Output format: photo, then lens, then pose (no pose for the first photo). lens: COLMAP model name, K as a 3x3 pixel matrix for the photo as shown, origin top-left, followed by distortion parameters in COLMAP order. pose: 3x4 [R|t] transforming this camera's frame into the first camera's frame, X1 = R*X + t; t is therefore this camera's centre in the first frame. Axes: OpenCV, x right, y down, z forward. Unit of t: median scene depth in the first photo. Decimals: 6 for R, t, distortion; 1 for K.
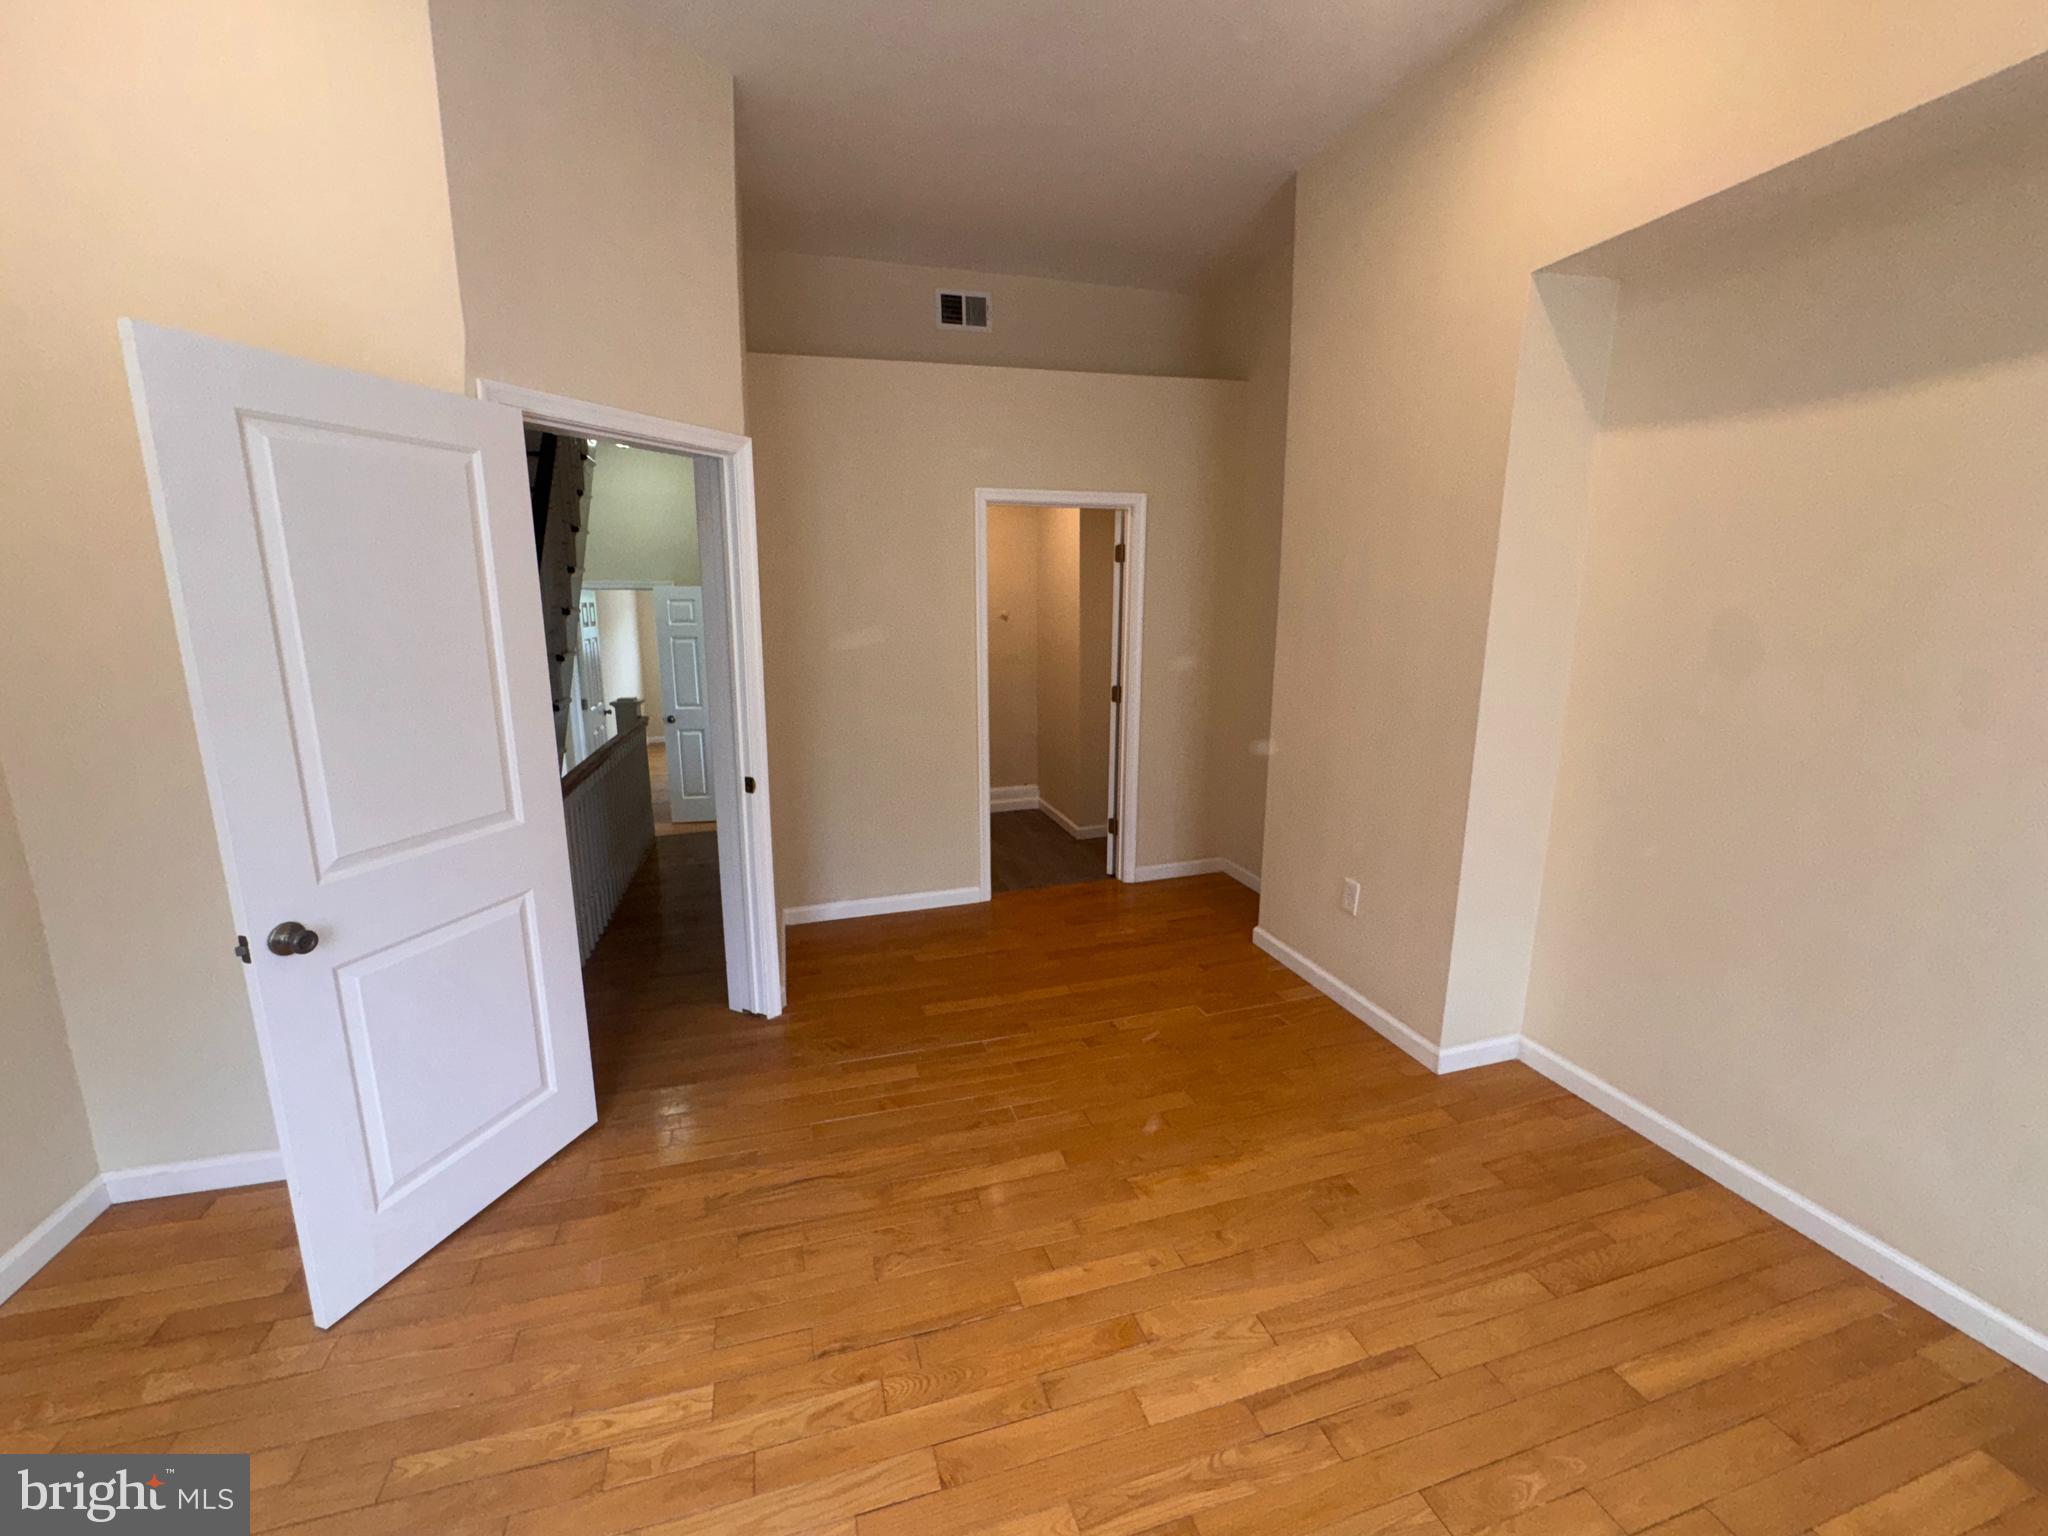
lens RADIAL K [[843.2, 0, 1026.1], [0, 843.2, 765.9], [0, 0, 1]] dist [-0.006407, 0.000894]
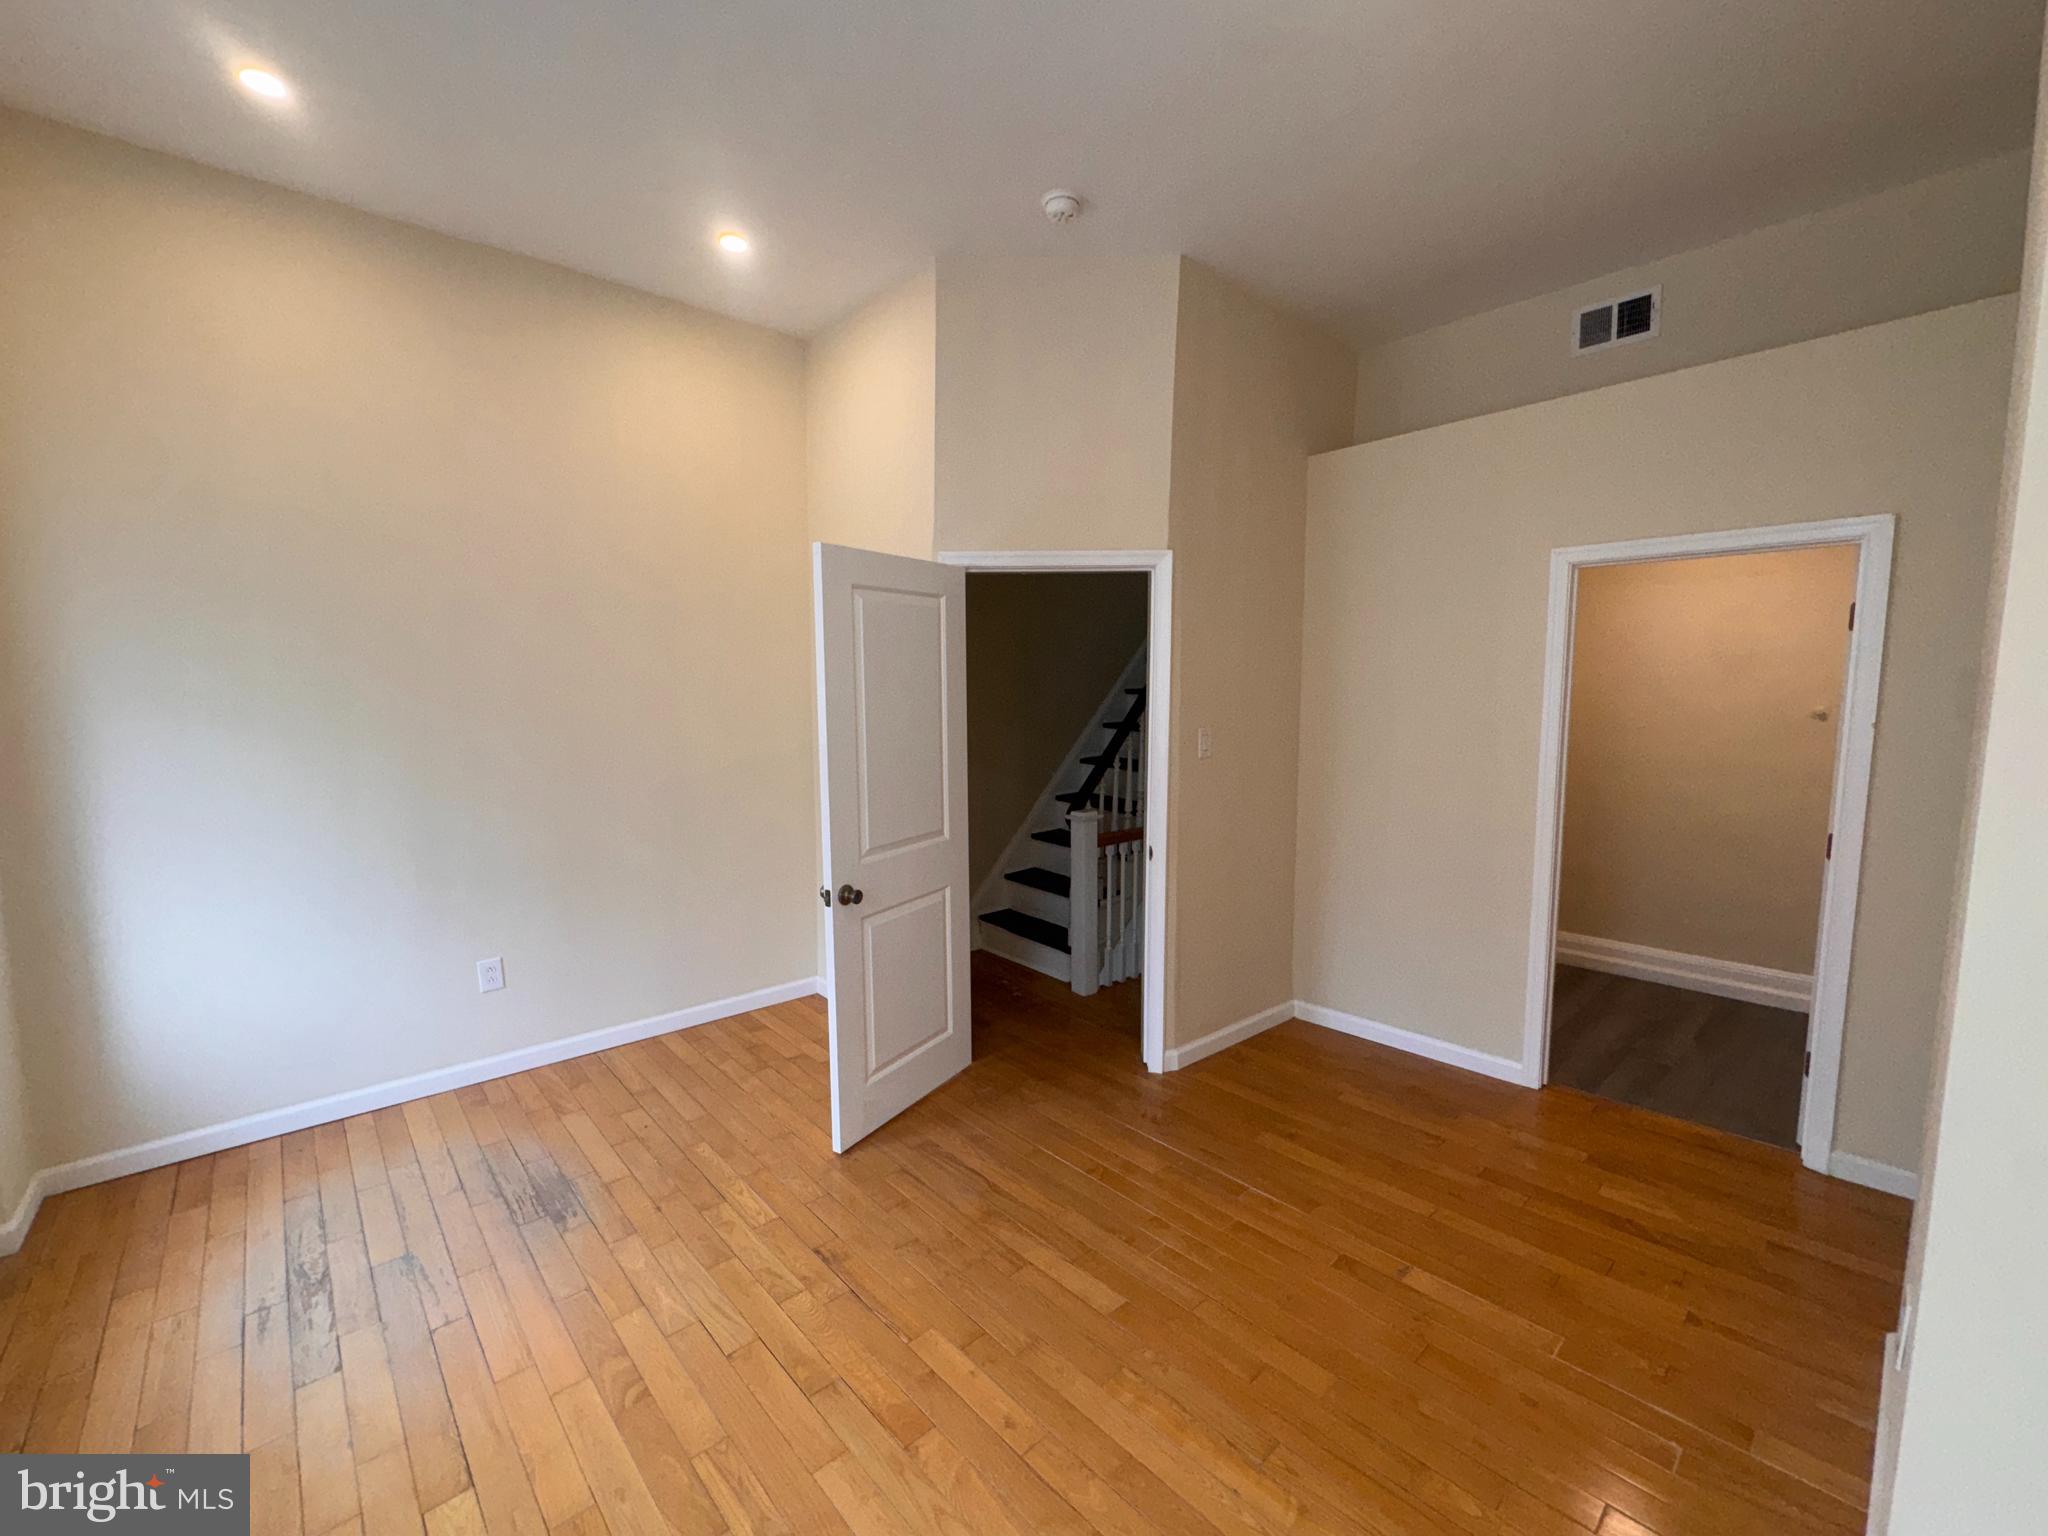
lens RADIAL K [[843.2, 0, 1026.2], [0, 843.2, 770.5], [0, 0, 1]] dist [-0.006407, 0.000894]
pose [[0.434155, 0.091134, -0.896216, 0.782886], [-0.174359, 0.984558, 0.015652, -0.098072], [0.883803, 0.149467, 0.443341, 0.448287]]
